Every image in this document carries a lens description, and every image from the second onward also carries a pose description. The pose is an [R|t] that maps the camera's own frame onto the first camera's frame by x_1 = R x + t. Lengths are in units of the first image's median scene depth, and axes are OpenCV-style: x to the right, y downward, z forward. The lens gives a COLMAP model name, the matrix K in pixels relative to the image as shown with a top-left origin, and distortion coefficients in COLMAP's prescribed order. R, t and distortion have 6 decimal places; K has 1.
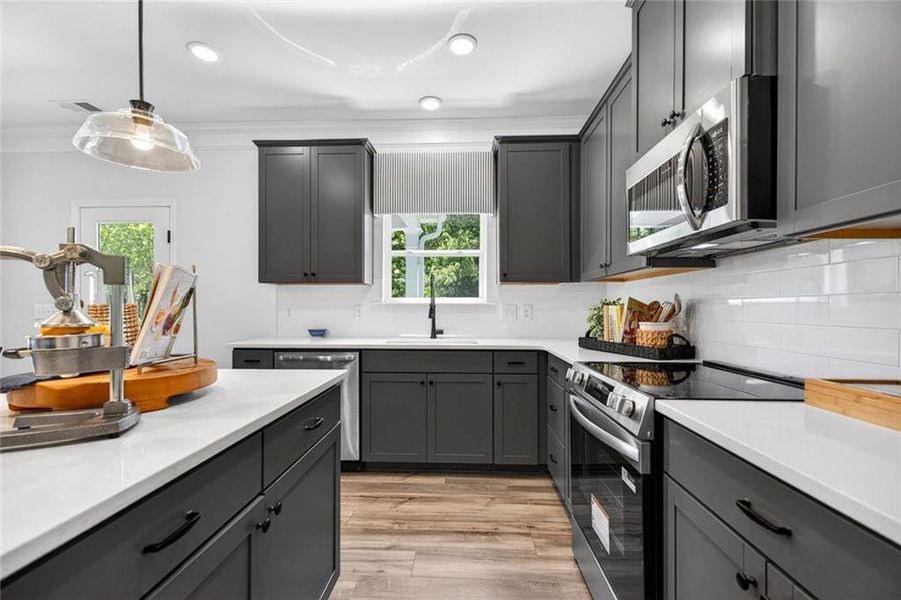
lens RADIAL K [[400.4, 0, 450.0], [0, 400.4, 301.6], [0, 0, 1]] dist [0.007958, -0.001507]
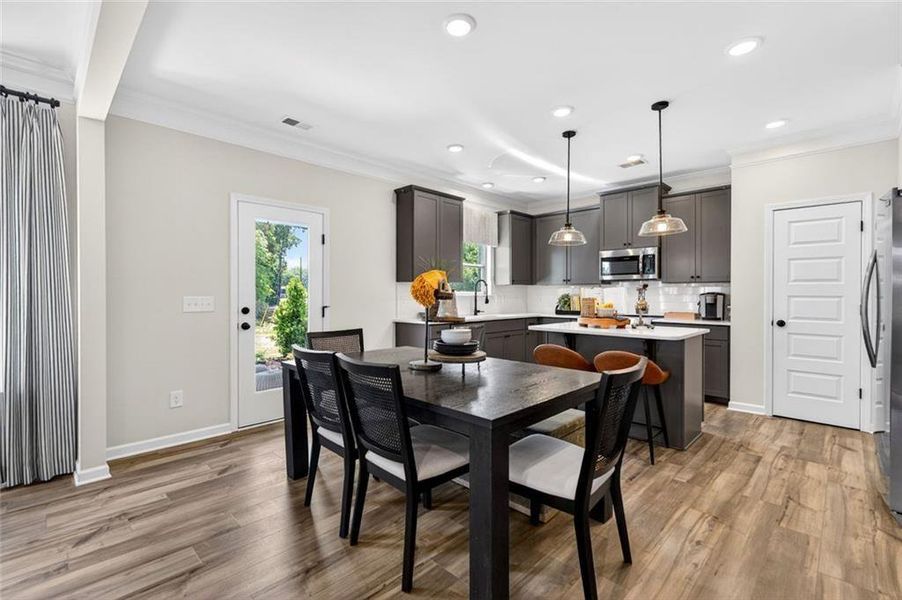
lens RADIAL K [[400.8, 0, 452.9], [0, 400.8, 293.6], [0, 0, 1]] dist [0.007958, -0.001507]
pose [[0.664447, 0.002558, 0.747331, -1.762990], [-0.008879, 0.999951, 0.004471, -0.012826], [-0.747282, -0.009607, 0.664437, -0.108200]]
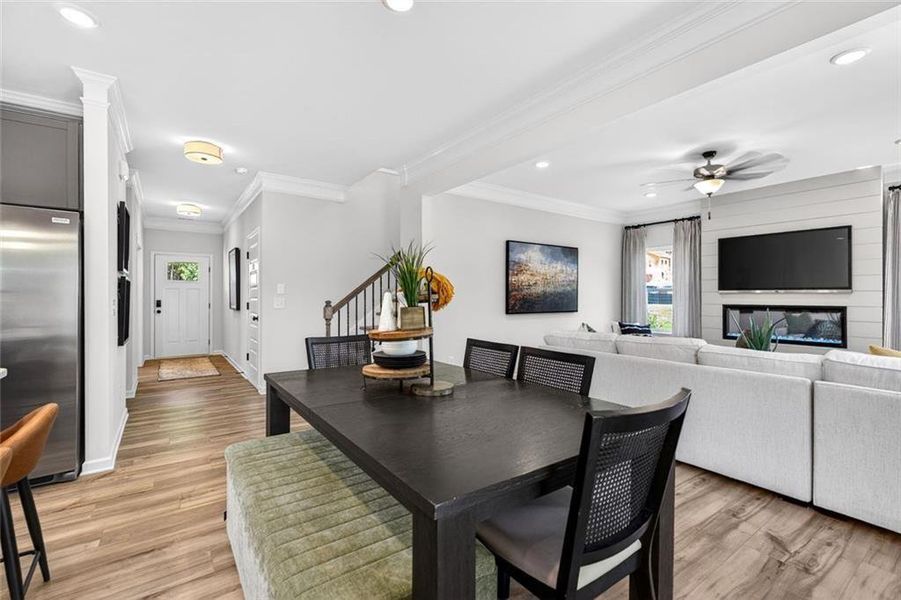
lens RADIAL K [[400.4, 0, 449.8], [0, 400.4, 296.3], [0, 0, 1]] dist [0.007958, -0.001507]
pose [[-0.789653, 0.003471, -0.613544, -0.706640], [0.006578, 0.999974, -0.002809, -0.005499], [0.613518, -0.006254, -0.789656, 1.125588]]
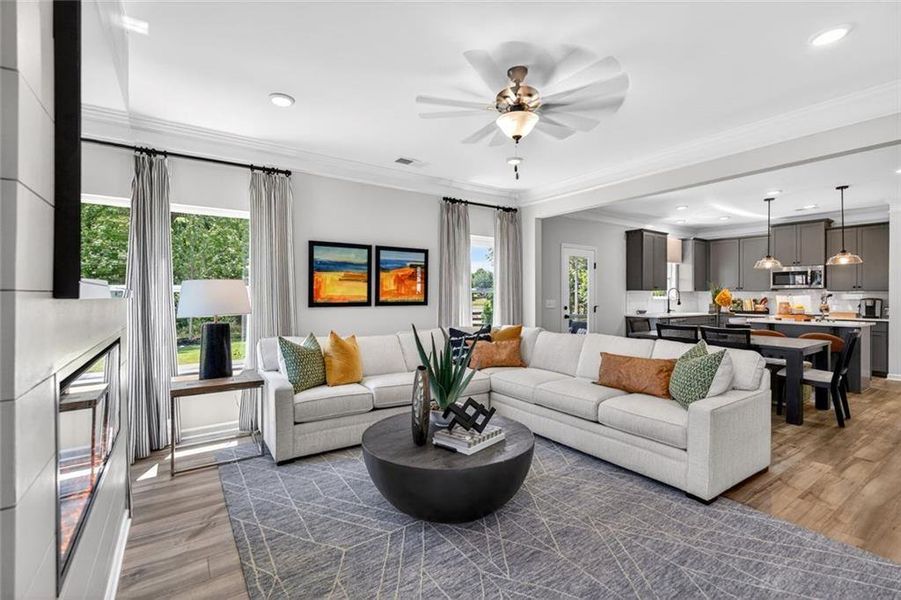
lens RADIAL K [[400.4, 0, 444.4], [0, 400.4, 298.1], [0, 0, 1]] dist [0.007958, -0.001507]
pose [[0.798414, -0.002389, 0.602104, -3.291680], [-0.010324, 0.999791, 0.017657, -0.038277], [-0.602020, -0.020314, 0.798222, -0.183083]]
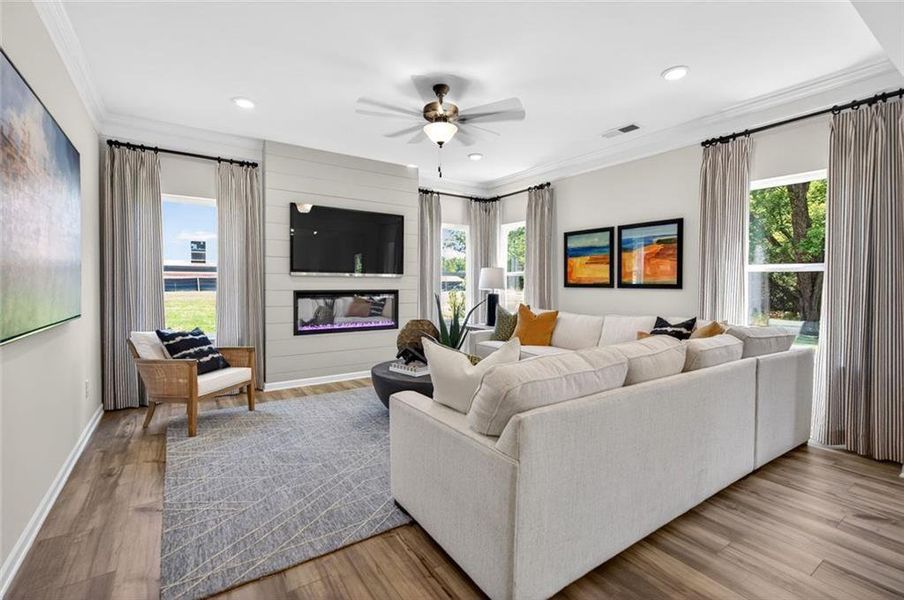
lens RADIAL K [[401.7, 0, 450.7], [0, 401.7, 290.8], [0, 0, 1]] dist [0.007958, -0.001507]
pose [[0.599331, 0.022867, -0.800175, -1.521845], [-0.001388, 0.999620, 0.027527, -0.003138], [0.800500, -0.015387, 0.599135, -0.208099]]
